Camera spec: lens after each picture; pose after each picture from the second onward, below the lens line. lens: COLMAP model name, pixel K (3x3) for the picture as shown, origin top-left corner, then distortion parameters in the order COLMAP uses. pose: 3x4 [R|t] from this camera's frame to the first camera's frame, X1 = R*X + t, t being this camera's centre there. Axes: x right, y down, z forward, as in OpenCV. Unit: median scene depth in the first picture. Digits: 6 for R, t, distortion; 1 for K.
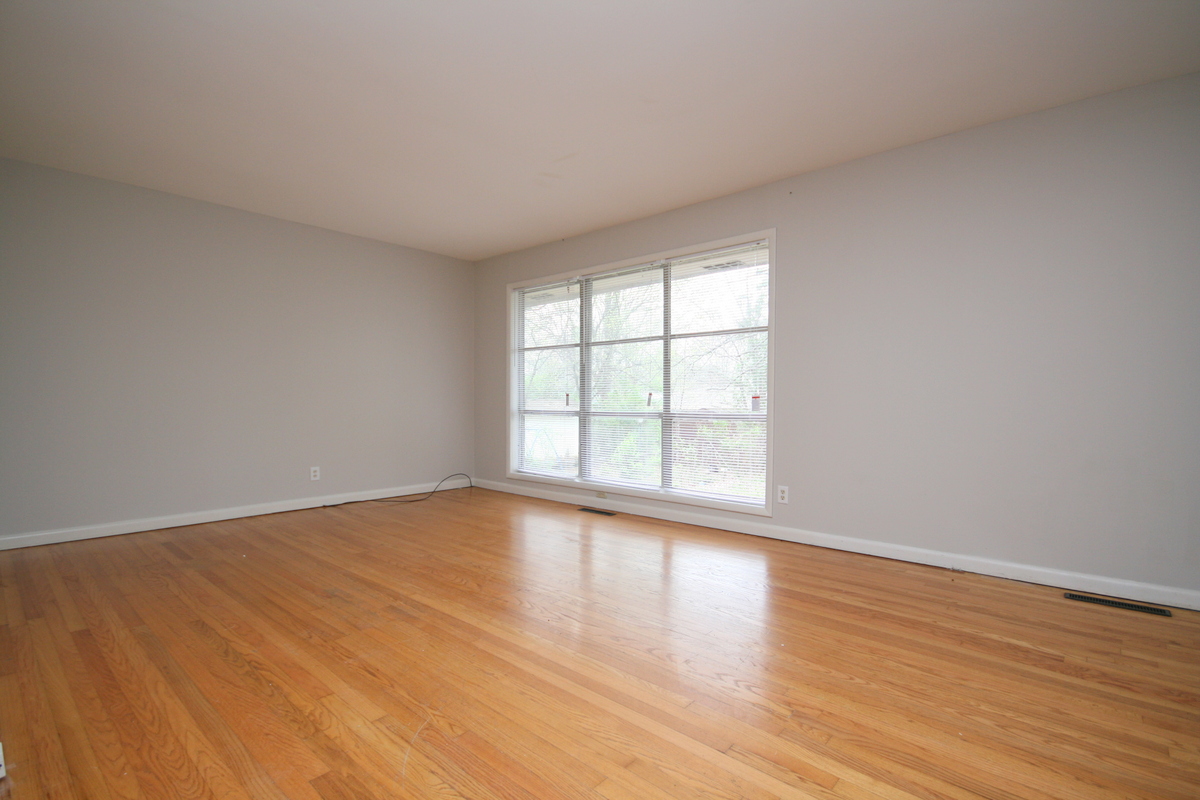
lens RADIAL K [[569.3, 0, 594.8], [0, 569.3, 414.3], [0, 0, 1]] dist [-0.002293, 0.000094]
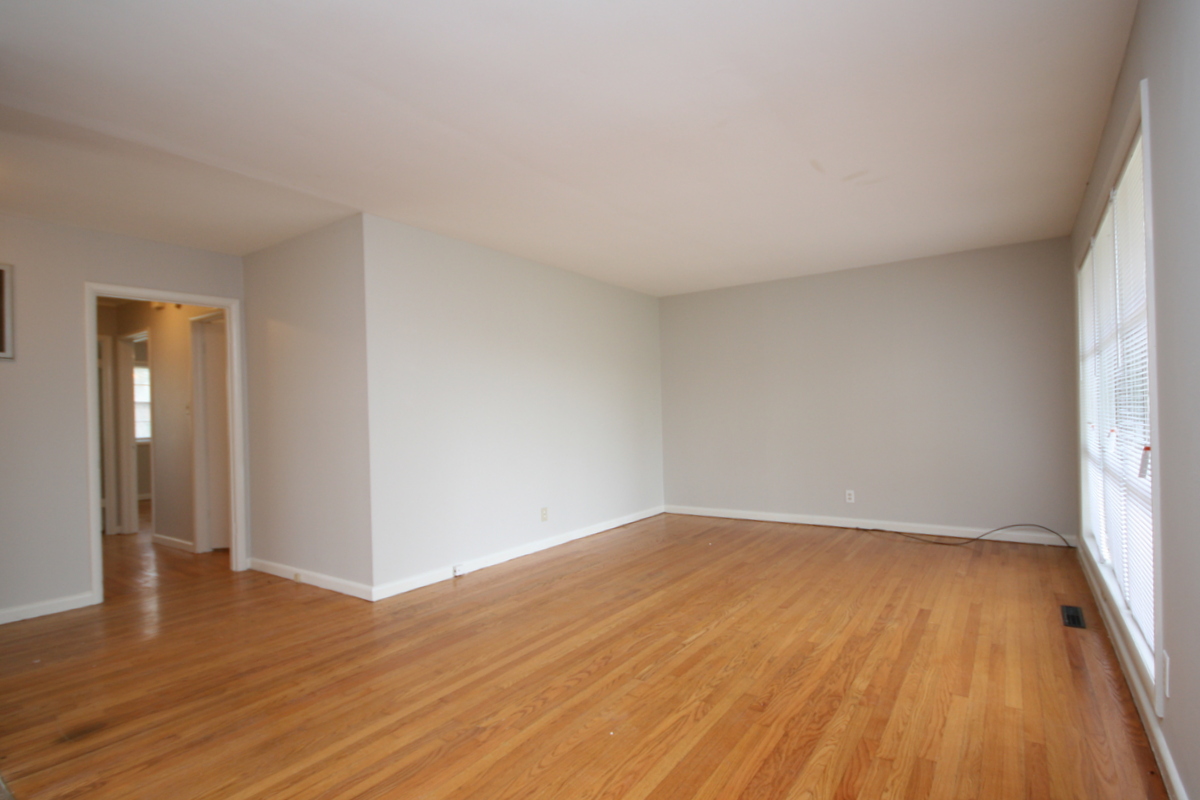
lens RADIAL K [[569.3, 0, 594.8], [0, 569.3, 414.3], [0, 0, 1]] dist [-0.002293, 0.000094]
pose [[0.107452, -0.010555, -0.994154, 1.021040], [0.002227, 0.999944, -0.010376, -0.084946], [0.994208, -0.001099, 0.107470, 0.712662]]
